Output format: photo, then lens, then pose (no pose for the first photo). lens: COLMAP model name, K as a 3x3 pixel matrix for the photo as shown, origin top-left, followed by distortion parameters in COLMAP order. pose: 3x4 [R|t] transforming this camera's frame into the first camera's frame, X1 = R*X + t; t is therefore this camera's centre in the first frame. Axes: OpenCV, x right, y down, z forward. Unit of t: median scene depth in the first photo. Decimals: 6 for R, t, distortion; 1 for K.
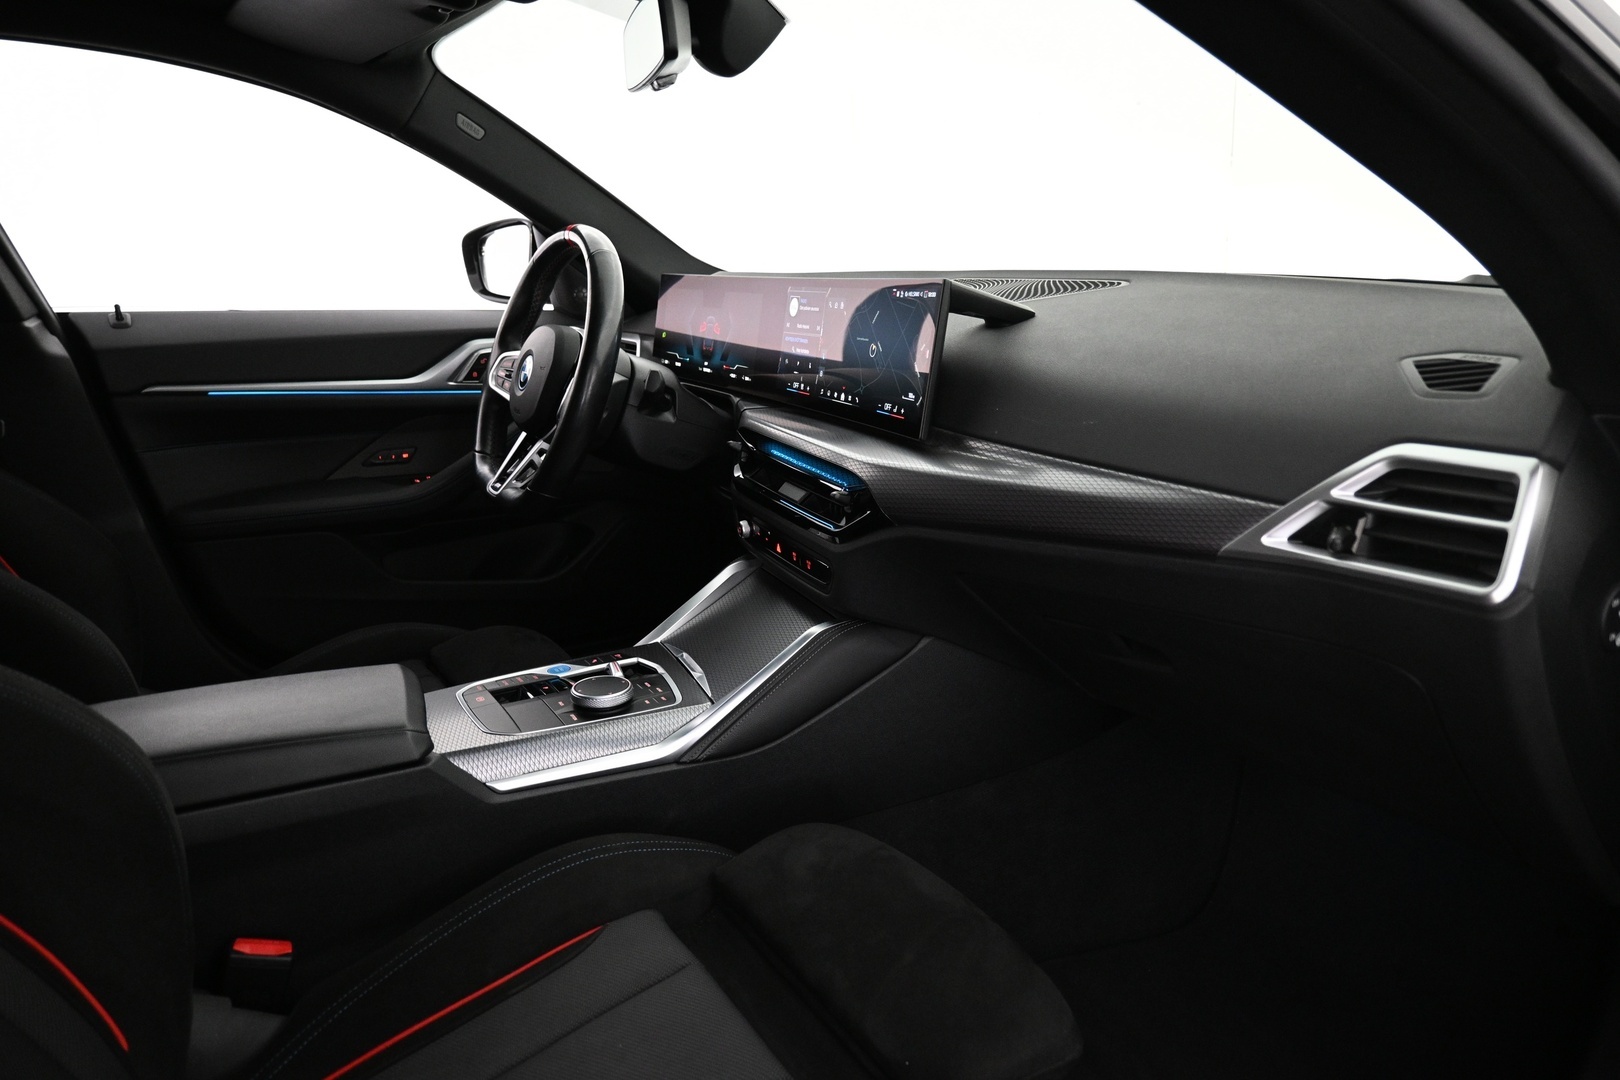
lens RADIAL K [[1098.2, 0, 806.2], [0, 1098.2, 539.9], [0, 0, 1]] dist [0.026937, -0.011684]
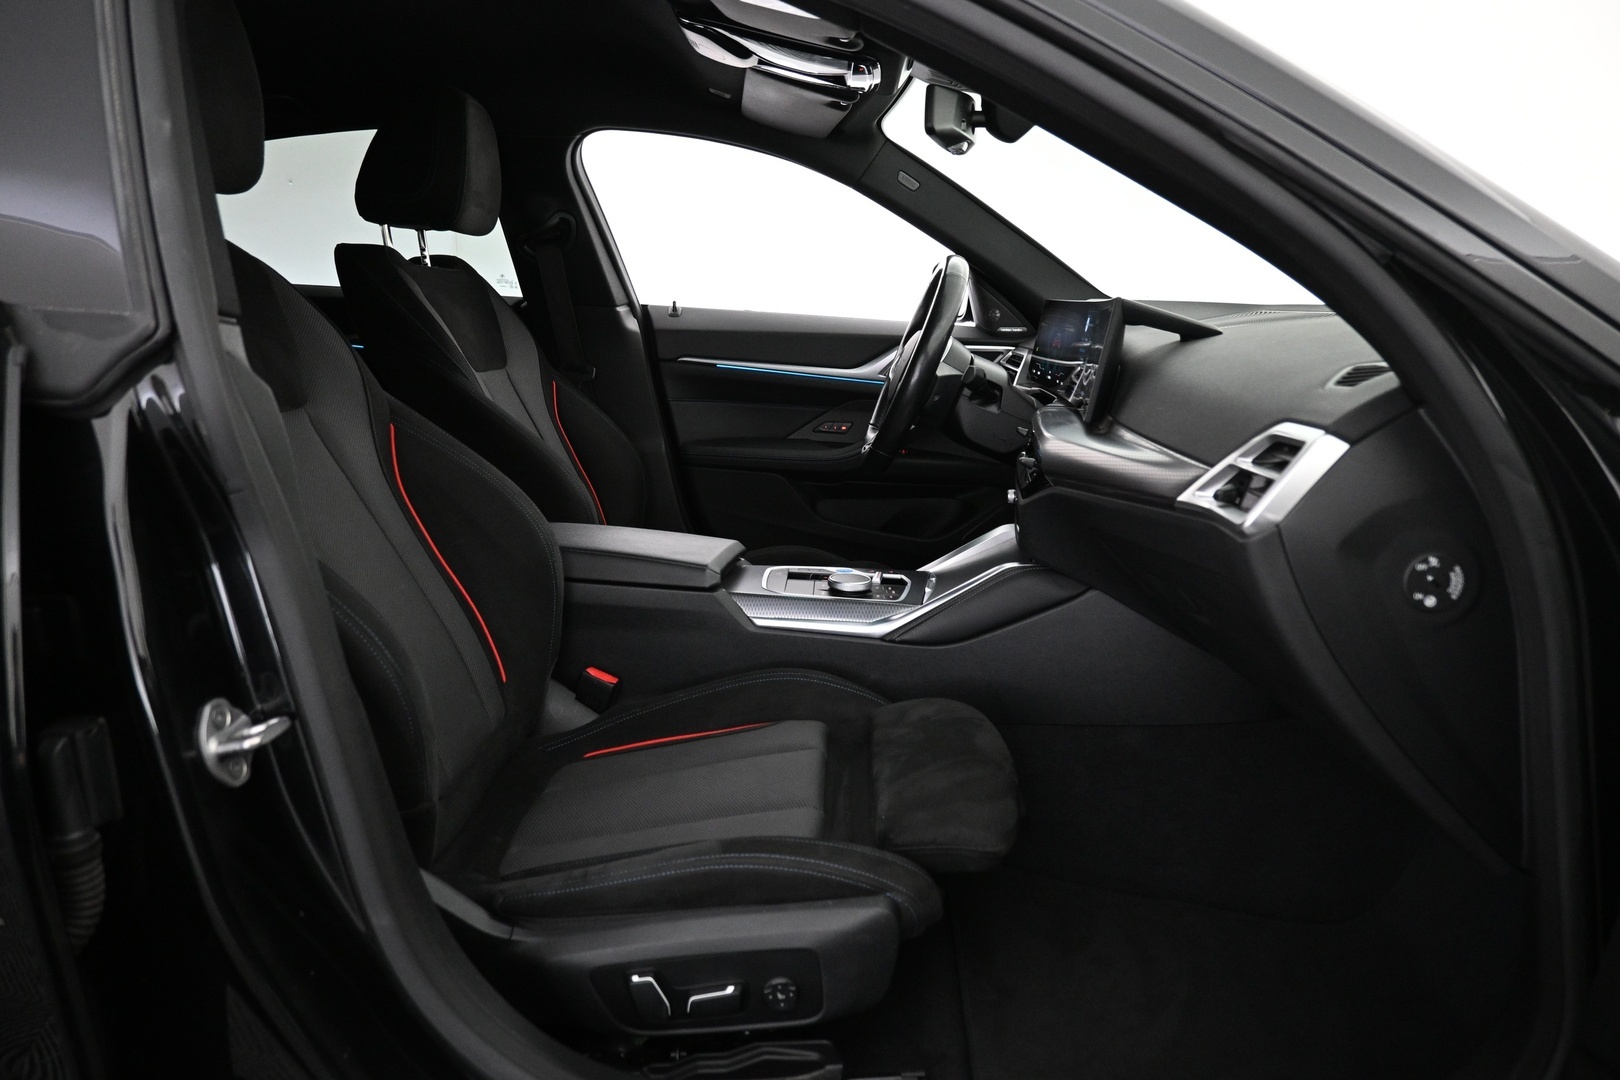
lens RADIAL K [[1098.2, 0, 817.3], [0, 1098.2, 539.5], [0, 0, 1]] dist [0.026937, -0.011684]
pose [[0.849617, 0.157217, -0.503422, 0.346334], [-0.177856, 0.984031, 0.007145, 0.060415], [0.496506, 0.083466, 0.864011, -0.163682]]
